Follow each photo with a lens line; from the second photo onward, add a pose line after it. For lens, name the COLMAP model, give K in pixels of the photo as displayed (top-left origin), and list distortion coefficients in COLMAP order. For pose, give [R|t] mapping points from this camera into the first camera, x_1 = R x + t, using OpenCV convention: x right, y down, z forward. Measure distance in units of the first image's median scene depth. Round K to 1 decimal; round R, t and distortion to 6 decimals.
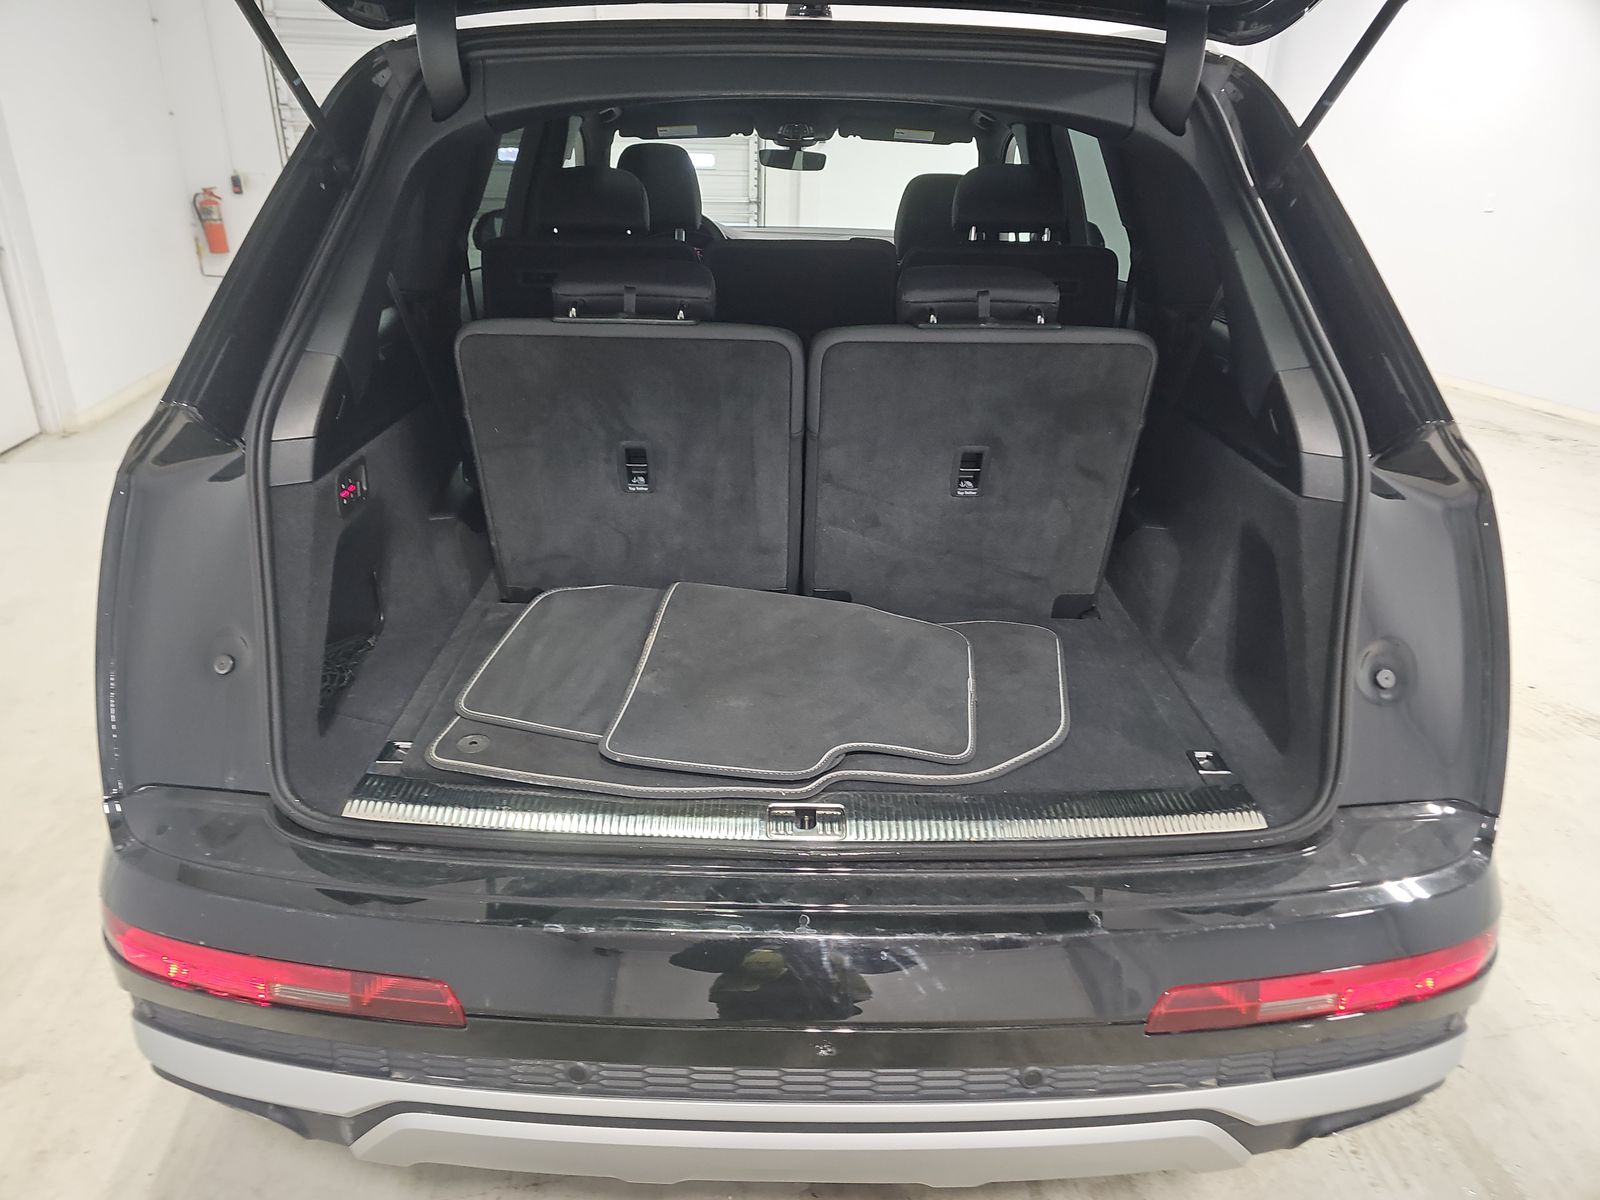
lens RADIAL K [[1137.7, 0, 800.0], [0, 1137.7, 600.0], [0, 0, 1]] dist [0.073326, -0.048126]
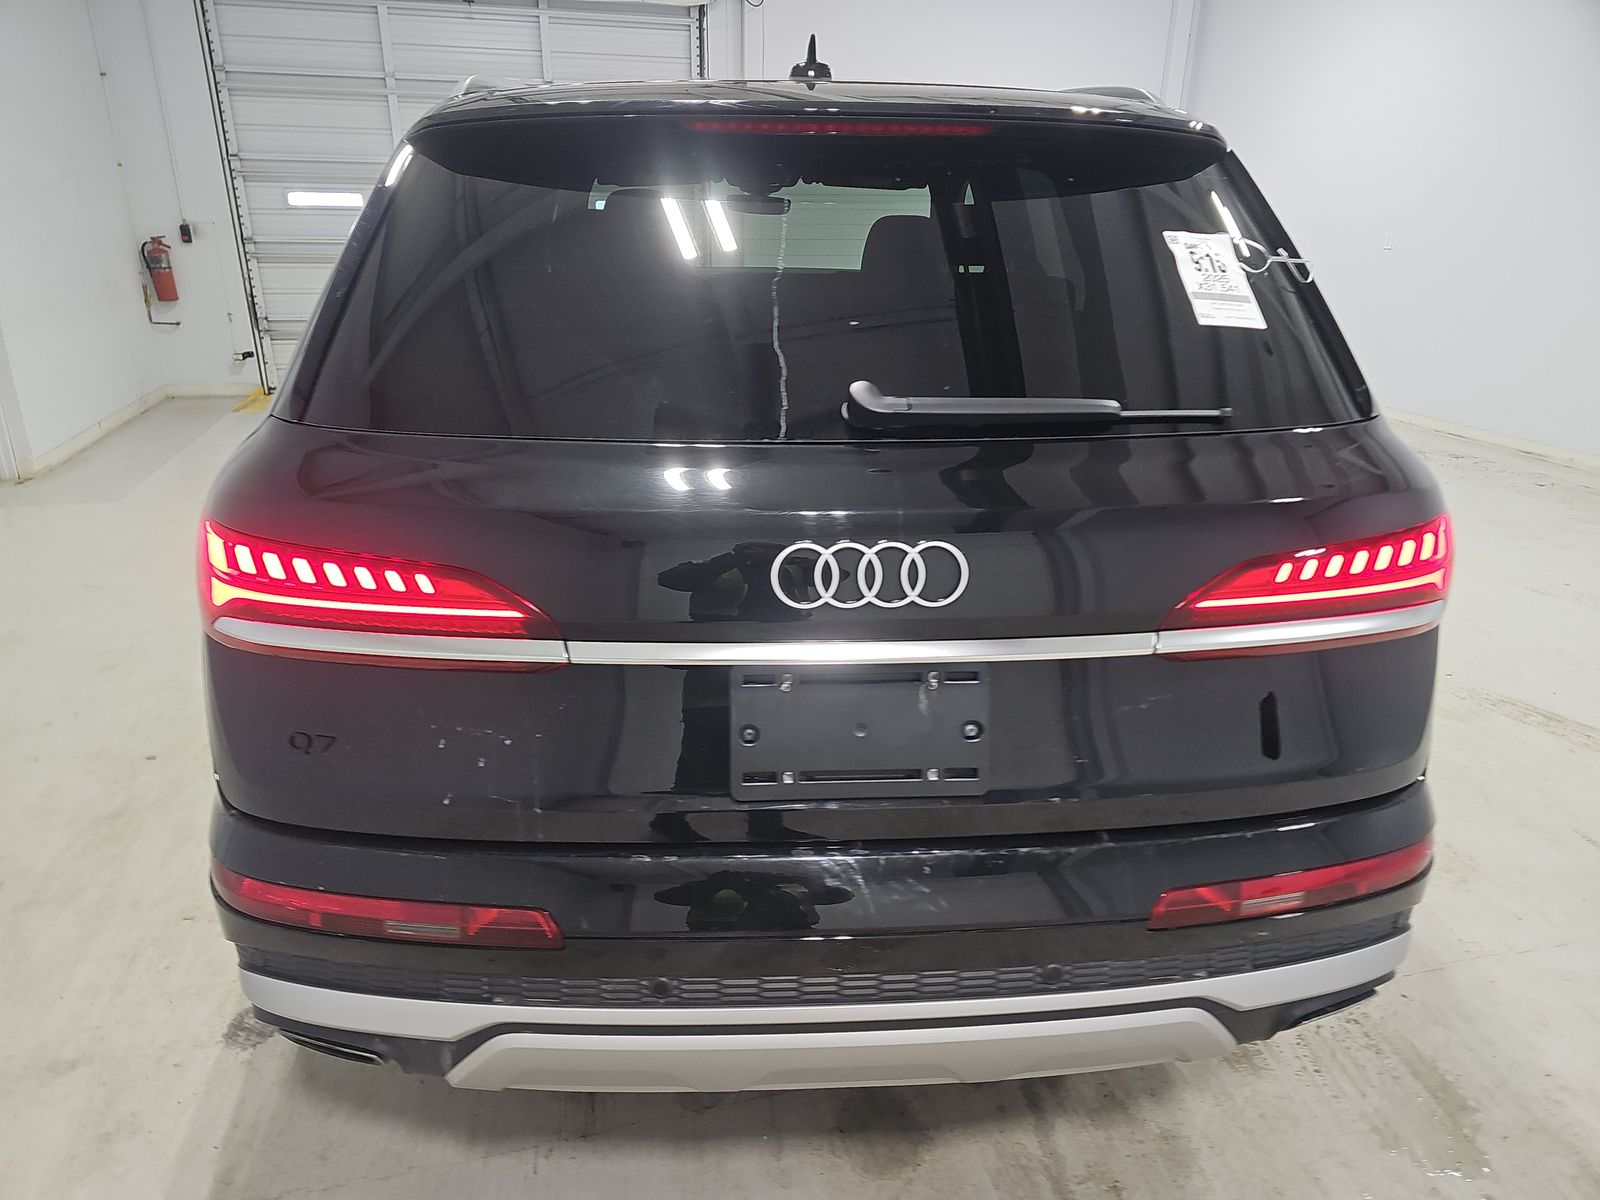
lens RADIAL K [[1137.7, 0, 800.0], [0, 1137.7, 600.0], [0, 0, 1]] dist [0.073326, -0.048126]
pose [[0.998135, -0.024494, 0.055914, -0.100183], [0.026520, 0.999007, -0.035788, 0.063813], [-0.054982, 0.037204, 0.997794, -0.146585]]
